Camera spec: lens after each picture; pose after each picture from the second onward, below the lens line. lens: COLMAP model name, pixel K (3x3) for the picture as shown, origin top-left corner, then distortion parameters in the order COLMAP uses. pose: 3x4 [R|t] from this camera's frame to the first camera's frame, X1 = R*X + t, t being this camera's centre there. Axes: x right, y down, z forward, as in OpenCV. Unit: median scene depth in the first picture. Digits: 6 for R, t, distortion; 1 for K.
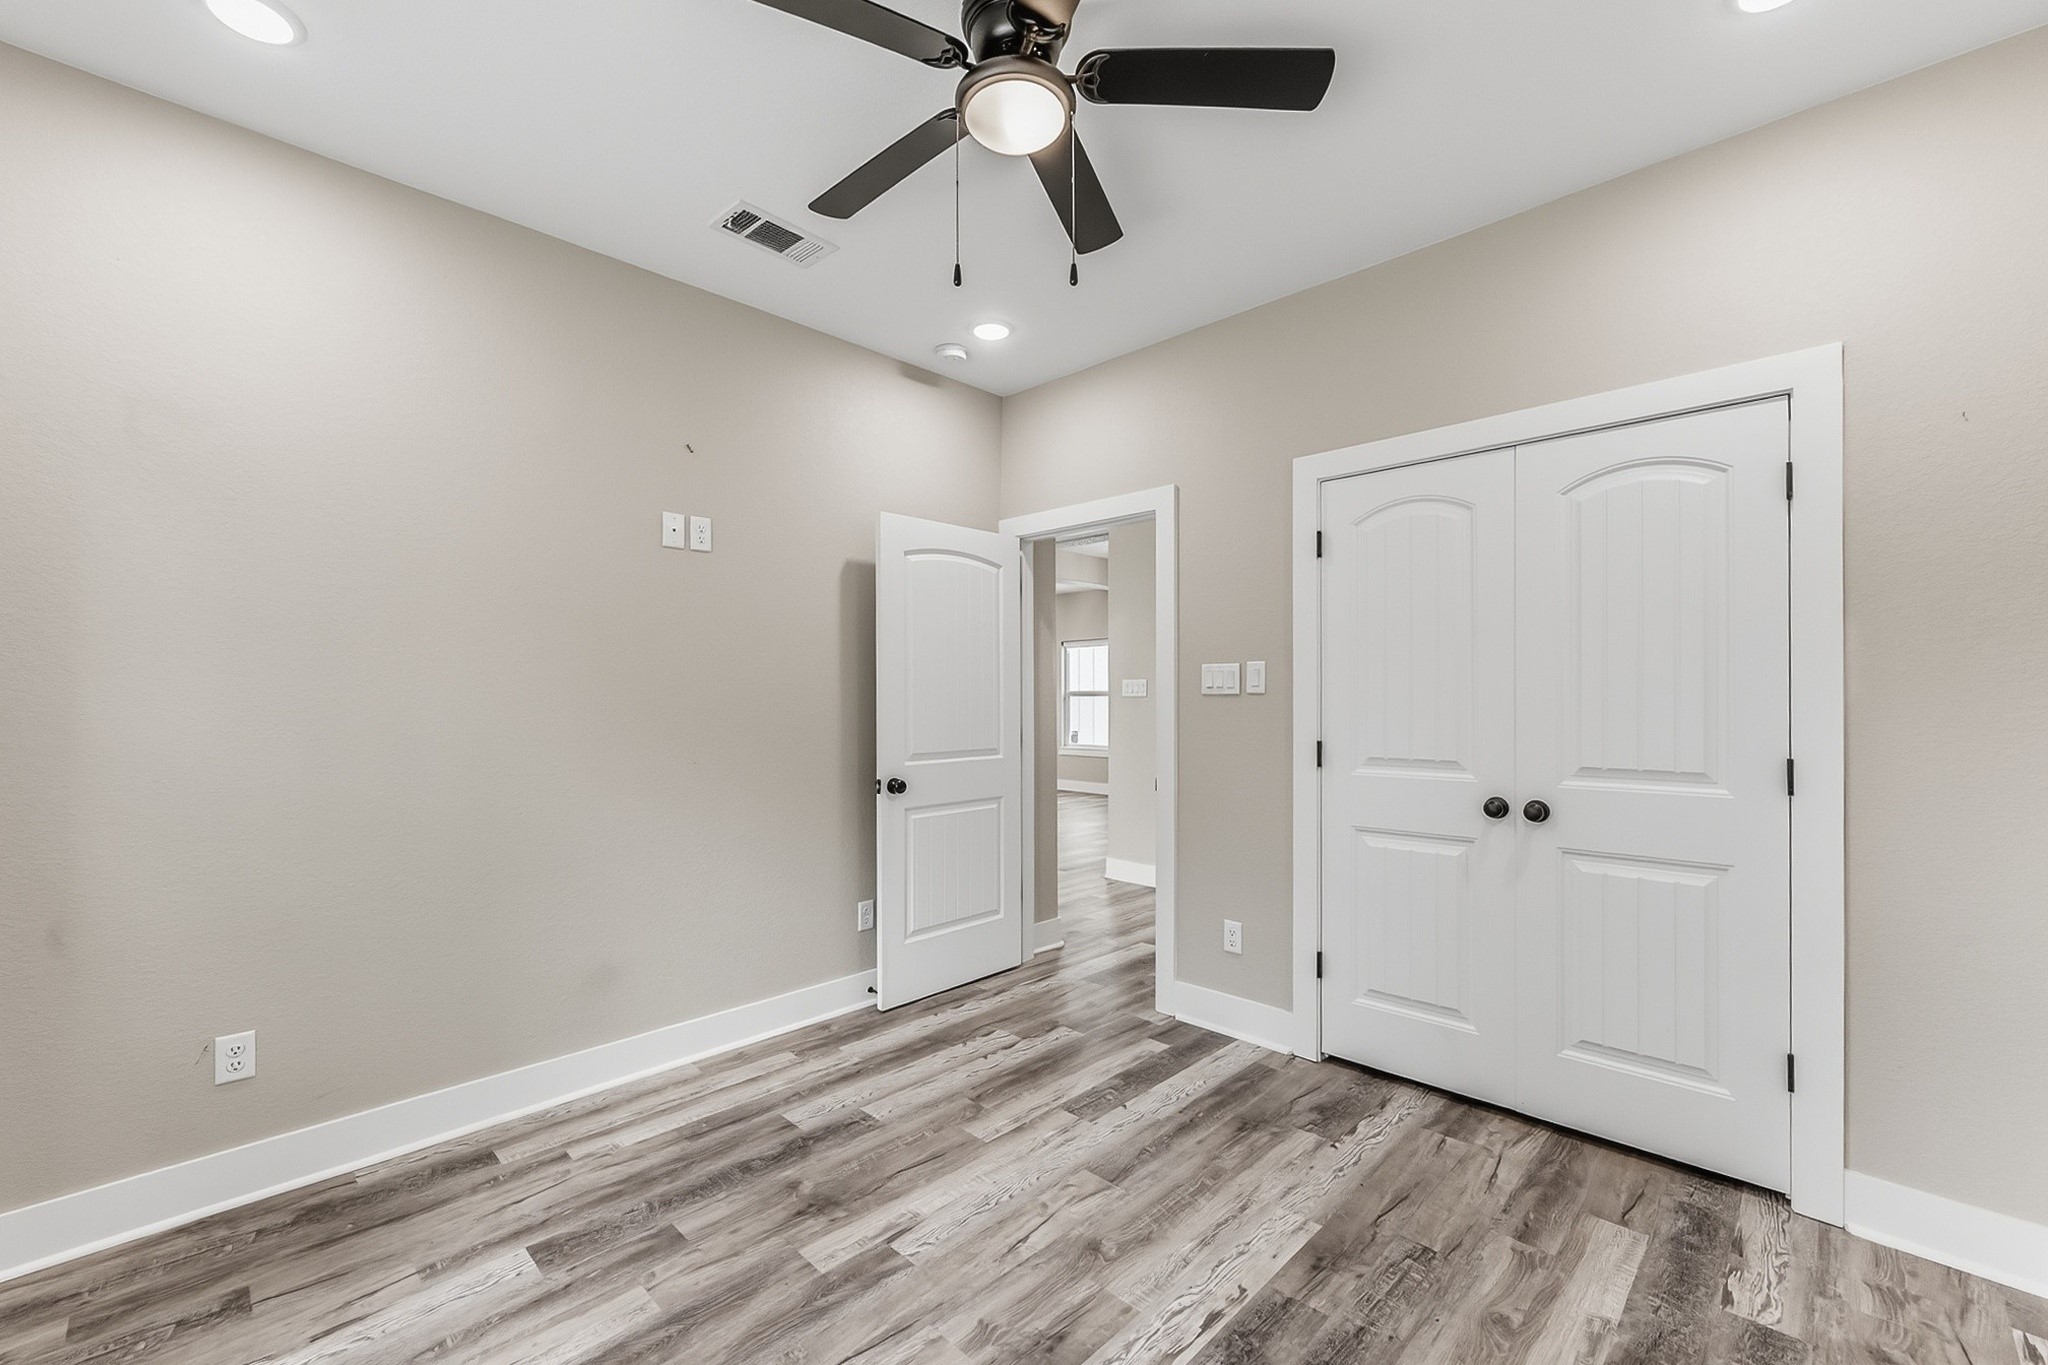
lens RADIAL K [[831.6, 0, 1024.1], [0, 831.6, 691.6], [0, 0, 1]] dist [0.000530, 0.000099]
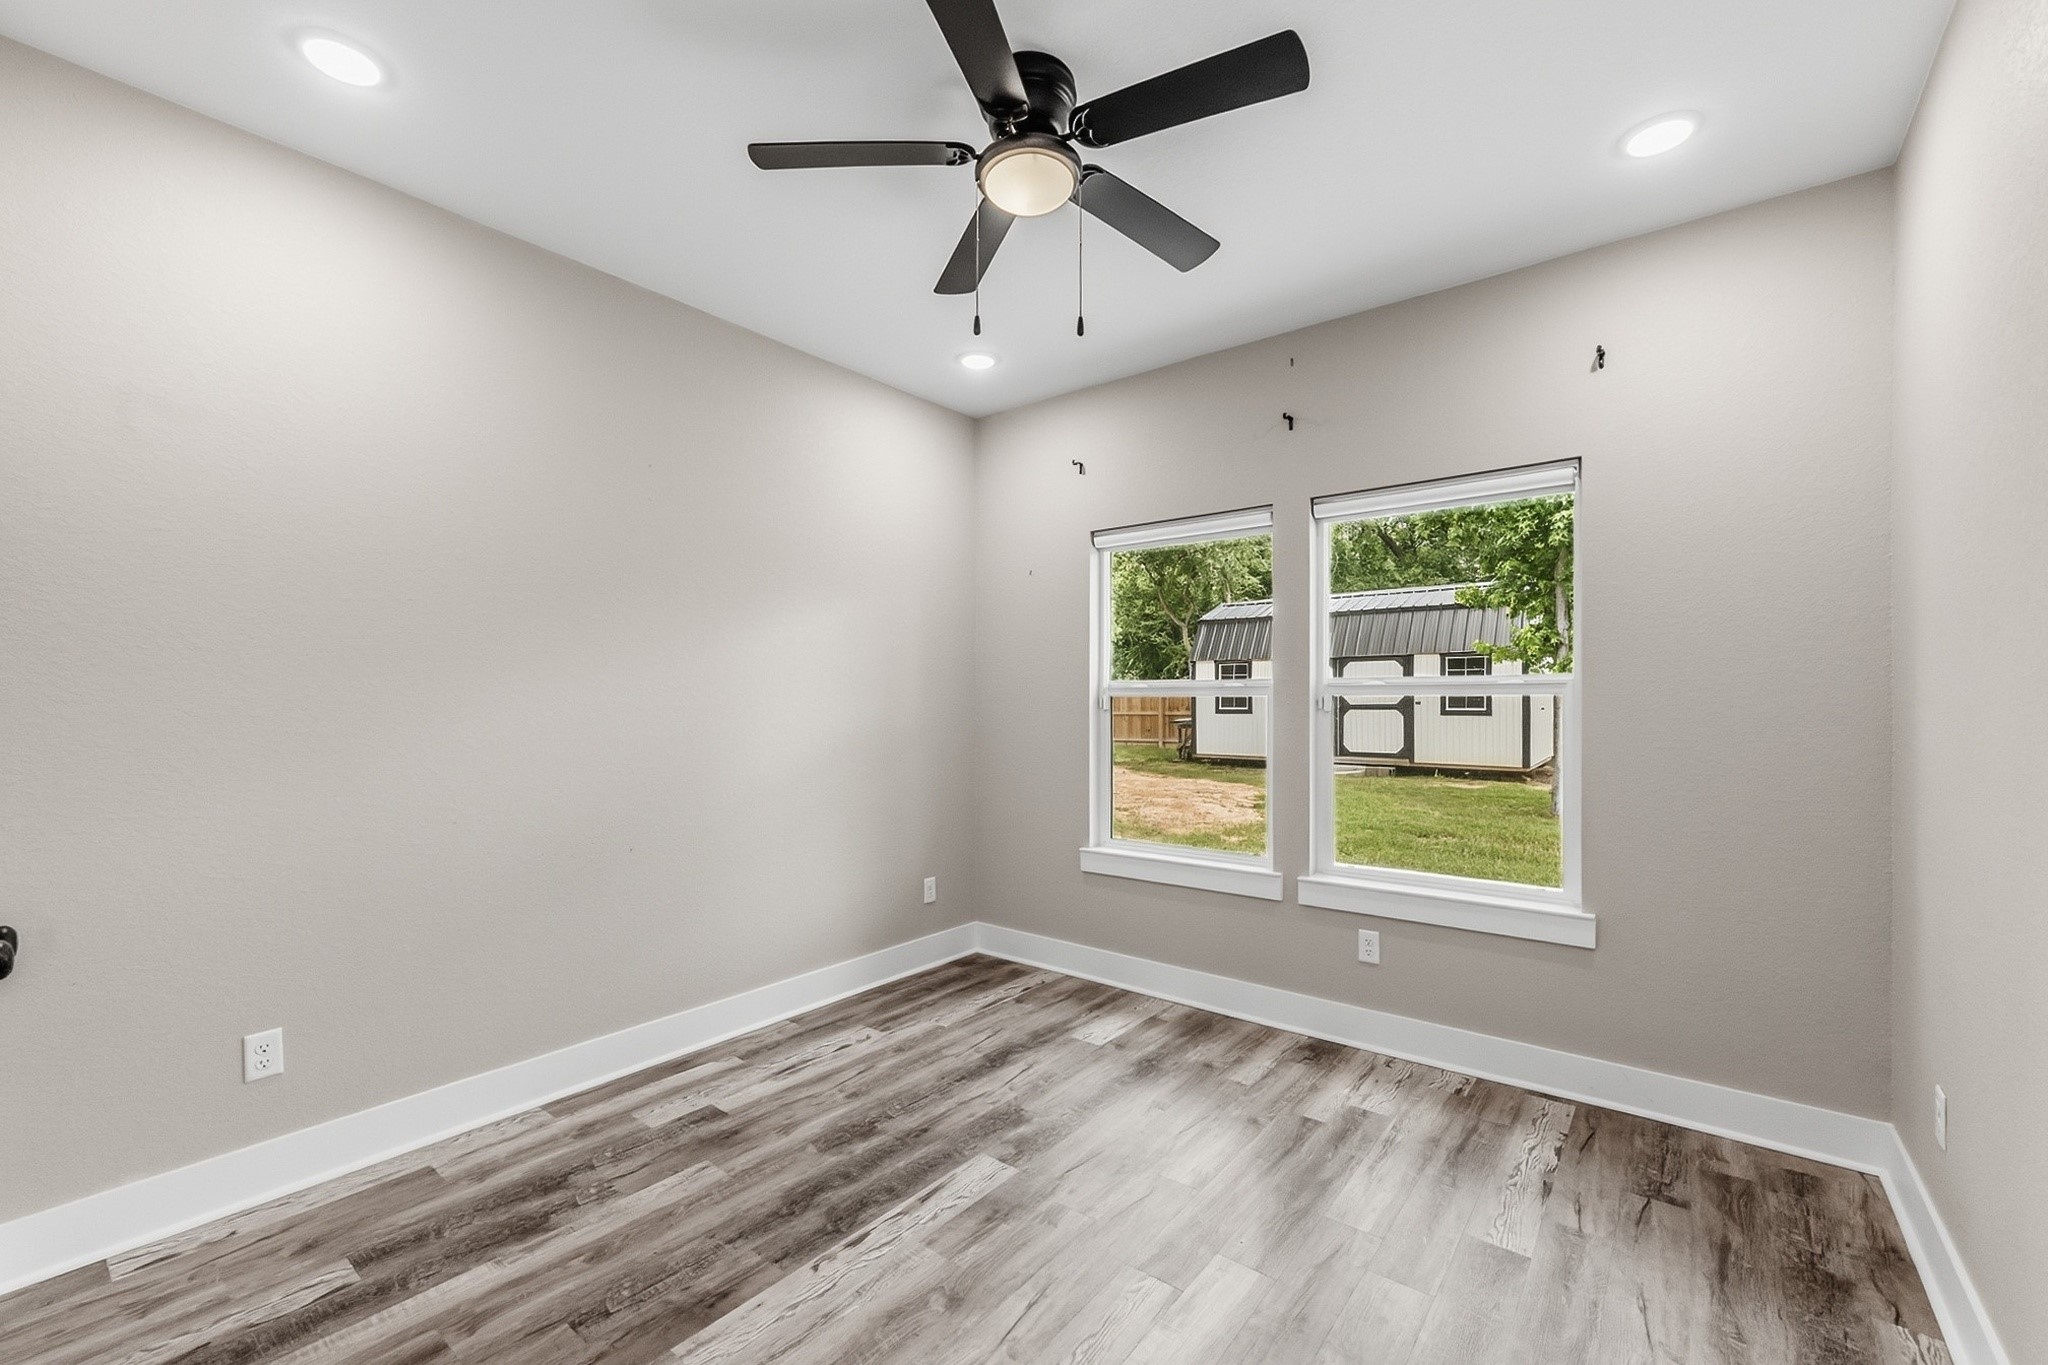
lens RADIAL K [[831.6, 0, 1024.1], [0, 831.6, 692.6], [0, 0, 1]] dist [0.000530, 0.000099]
pose [[-0.994842, -0.001690, -0.101418, 0.105819], [-0.000109, 0.999878, -0.015593, 0.012795], [0.101432, -0.015502, -0.994722, 2.021049]]
